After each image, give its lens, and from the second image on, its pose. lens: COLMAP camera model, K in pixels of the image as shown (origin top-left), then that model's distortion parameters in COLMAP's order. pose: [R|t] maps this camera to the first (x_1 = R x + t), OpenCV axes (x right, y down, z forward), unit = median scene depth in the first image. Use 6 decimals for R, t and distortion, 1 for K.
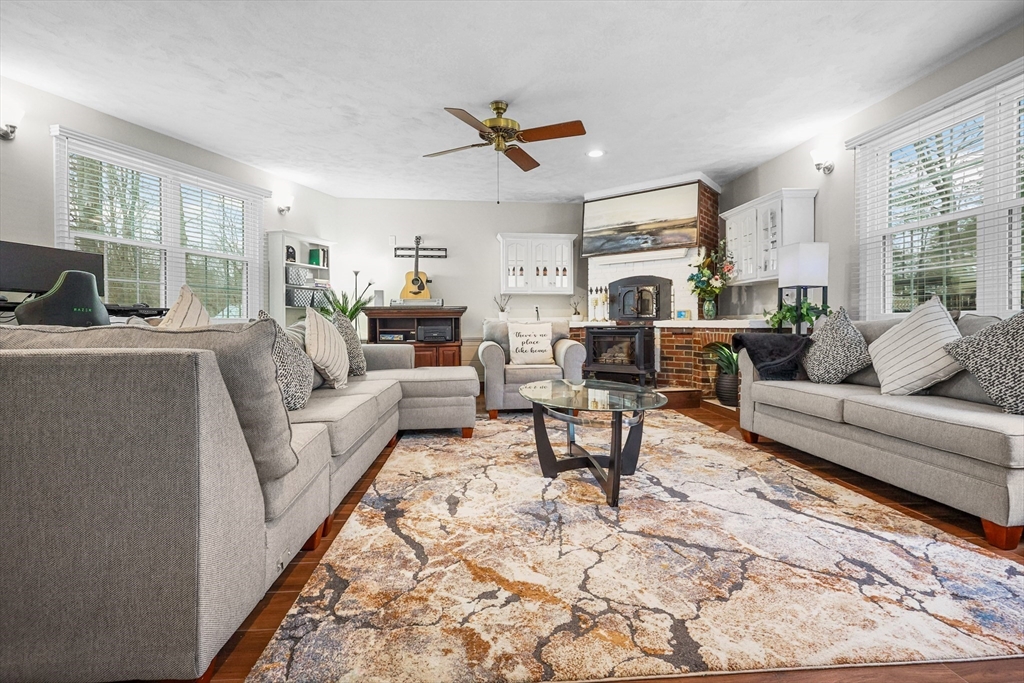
lens RADIAL K [[478.2, 0, 516.3], [0, 478.2, 325.0], [0, 0, 1]] dist [-0.004347, 0.002670]
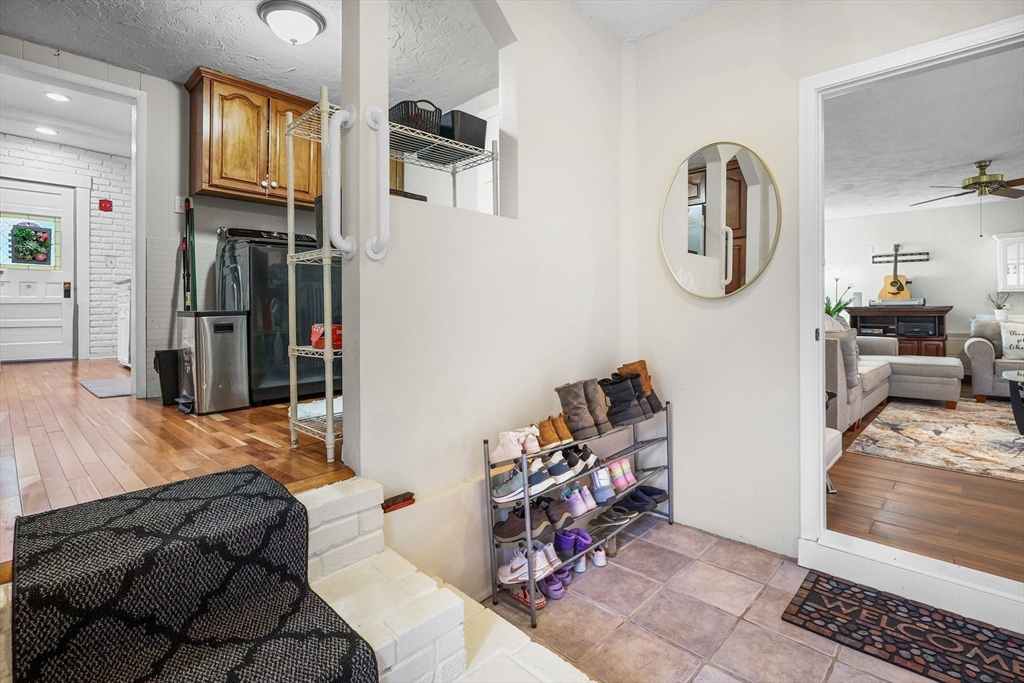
lens RADIAL K [[478.2, 0, 514.2], [0, 478.2, 308.5], [0, 0, 1]] dist [-0.004347, 0.002670]
pose [[0.656509, -0.002164, -0.754315, 0.076525], [-0.000573, 0.999994, -0.003368, -0.031375], [0.754318, 0.002643, 0.656504, -0.595509]]
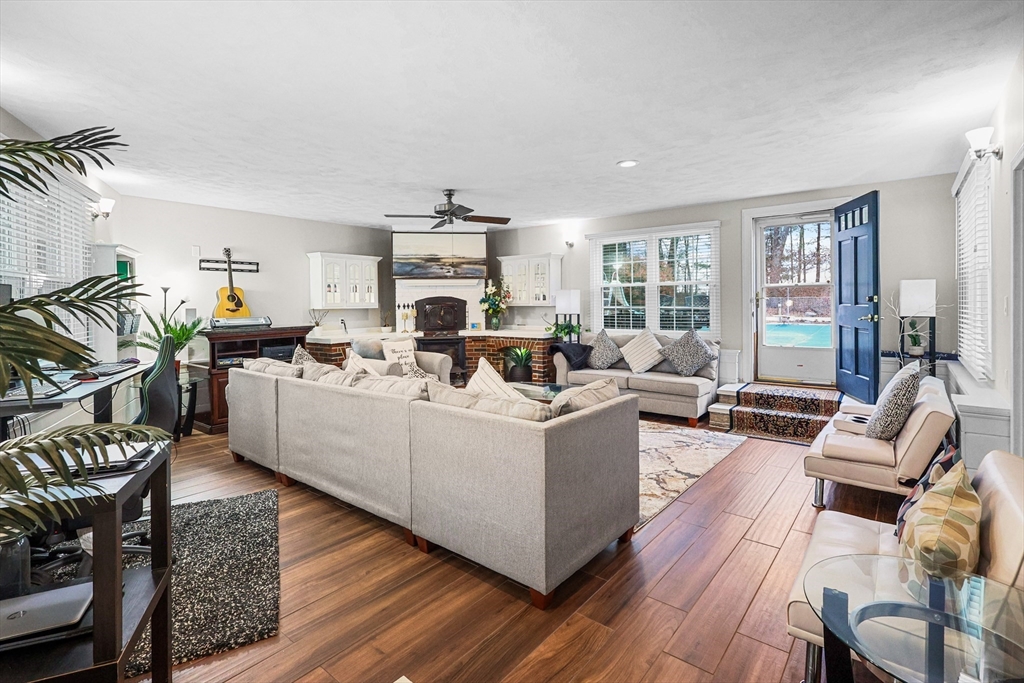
lens RADIAL K [[478.2, 0, 513.9], [0, 478.2, 309.4], [0, 0, 1]] dist [-0.004347, 0.002670]
pose [[0.698539, -0.015971, 0.715394, -0.613713], [0.009565, 0.999870, 0.012982, -0.093068], [-0.715508, -0.002226, 0.698601, -0.065745]]
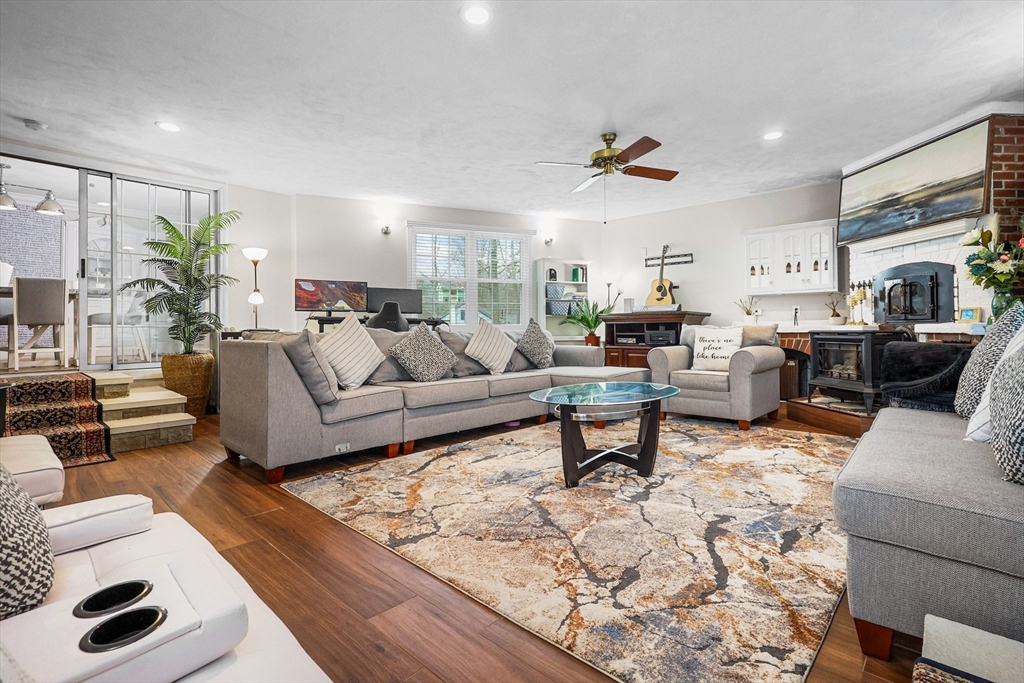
lens RADIAL K [[478.2, 0, 512.0], [0, 478.2, 321.5], [0, 0, 1]] dist [-0.004347, 0.002670]
pose [[0.671531, -0.012214, -0.740876, 0.442358], [0.002644, 0.999897, -0.014087, -0.004126], [0.740972, 0.007501, 0.671494, 0.050143]]
